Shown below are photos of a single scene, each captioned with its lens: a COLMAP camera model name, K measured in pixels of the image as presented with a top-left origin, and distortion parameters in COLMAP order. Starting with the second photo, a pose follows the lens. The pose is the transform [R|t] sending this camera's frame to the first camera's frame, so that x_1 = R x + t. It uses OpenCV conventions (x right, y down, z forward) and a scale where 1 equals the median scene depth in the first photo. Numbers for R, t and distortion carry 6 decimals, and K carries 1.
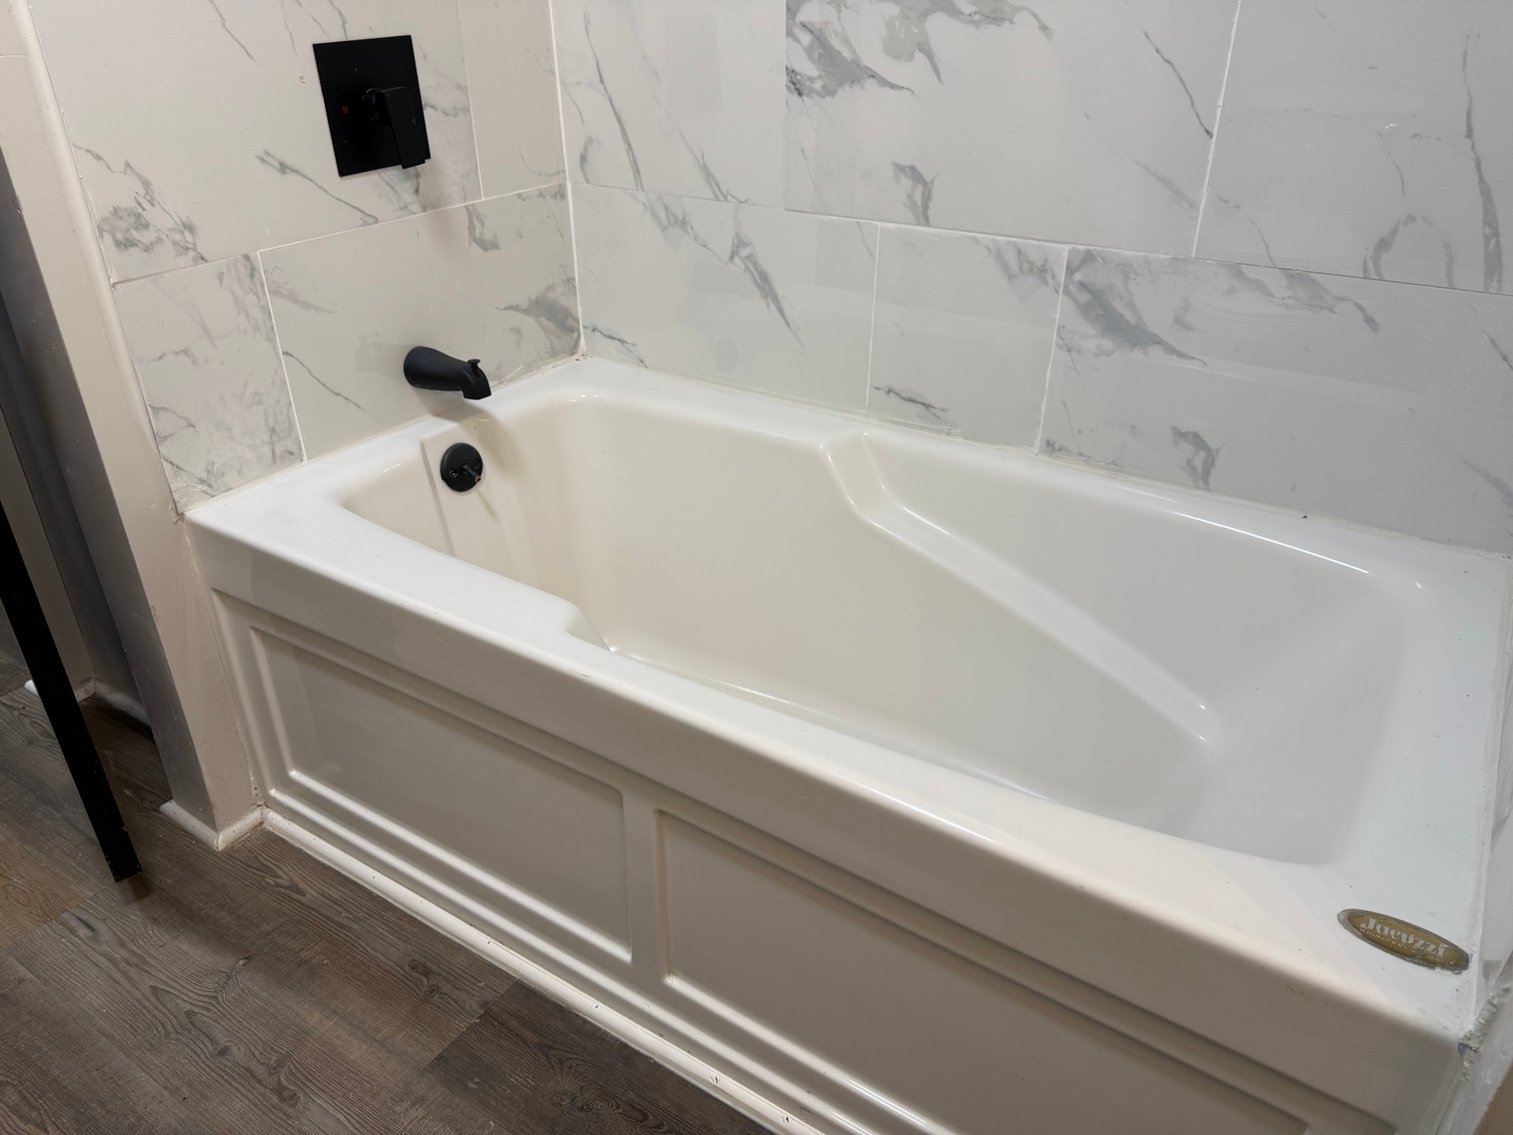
lens RADIAL K [[1077.0, 0, 761.0], [0, 1077.0, 578.4], [0, 0, 1]] dist [0.025530, -0.036664]
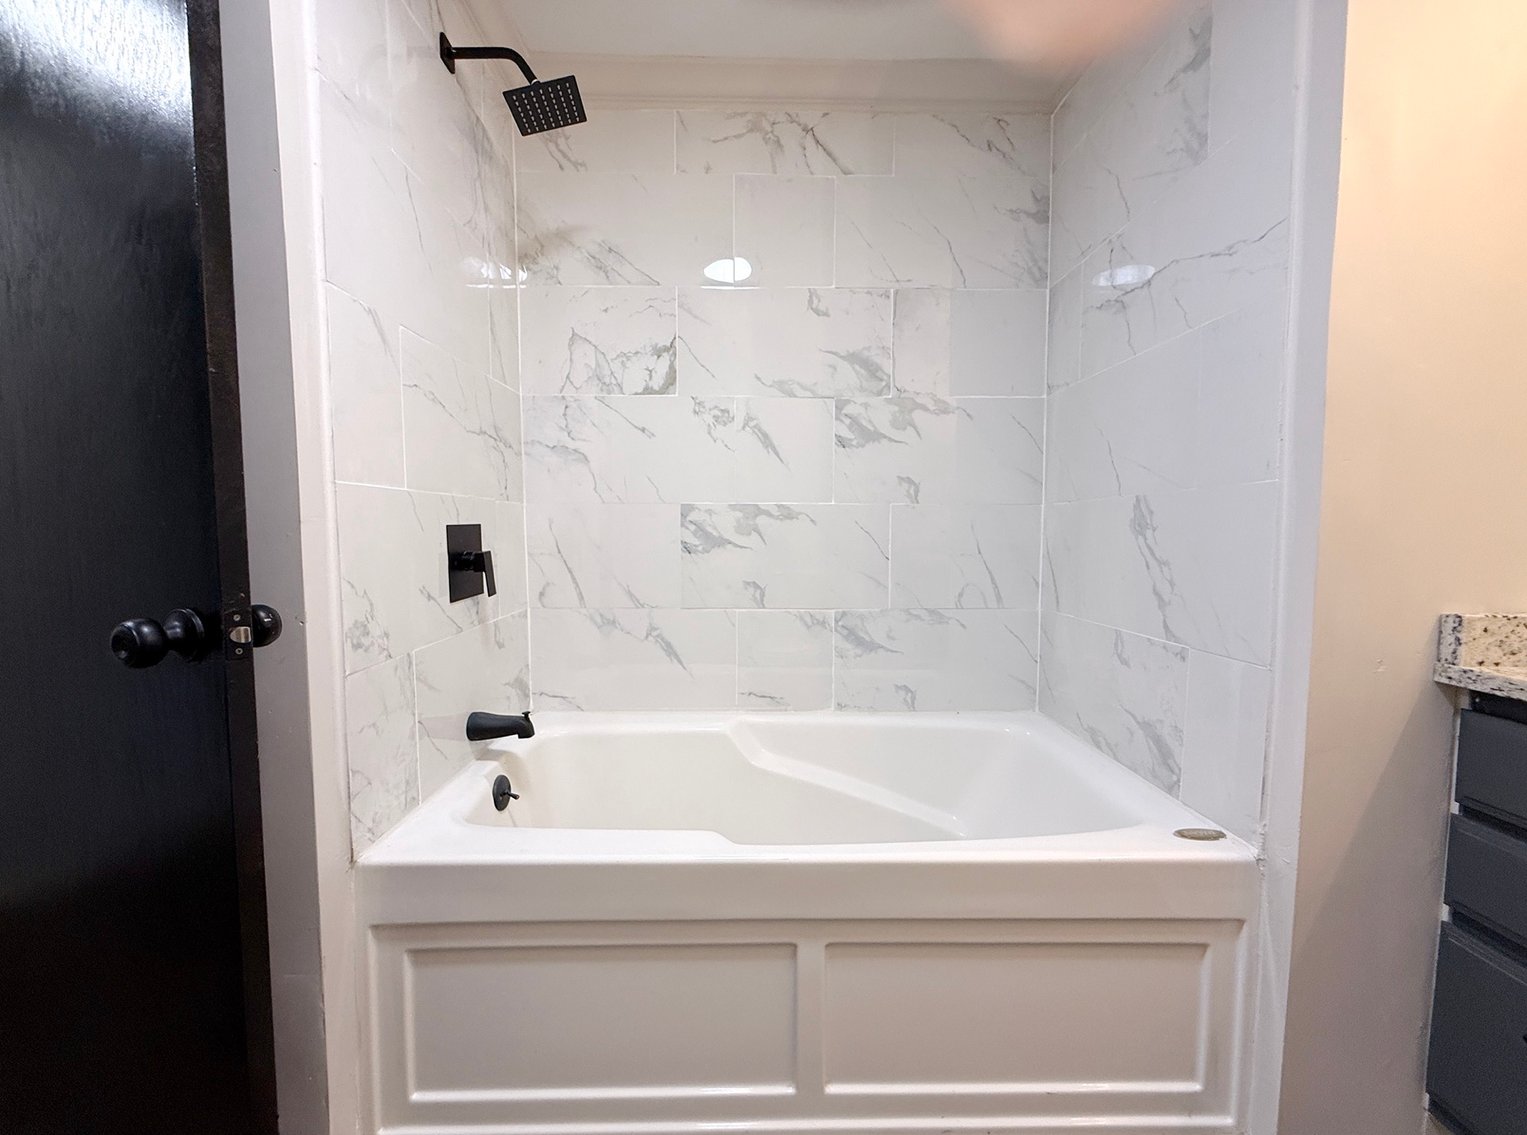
lens RADIAL K [[608.3, 0, 762.5], [0, 608.3, 569.8], [0, 0, 1]] dist [-0.001661, -0.000106]
pose [[0.826602, -0.030543, 0.561958, -0.503444], [0.270371, 0.897301, -0.348927, 0.007698], [-0.493588, 0.440361, 0.749969, 0.112034]]
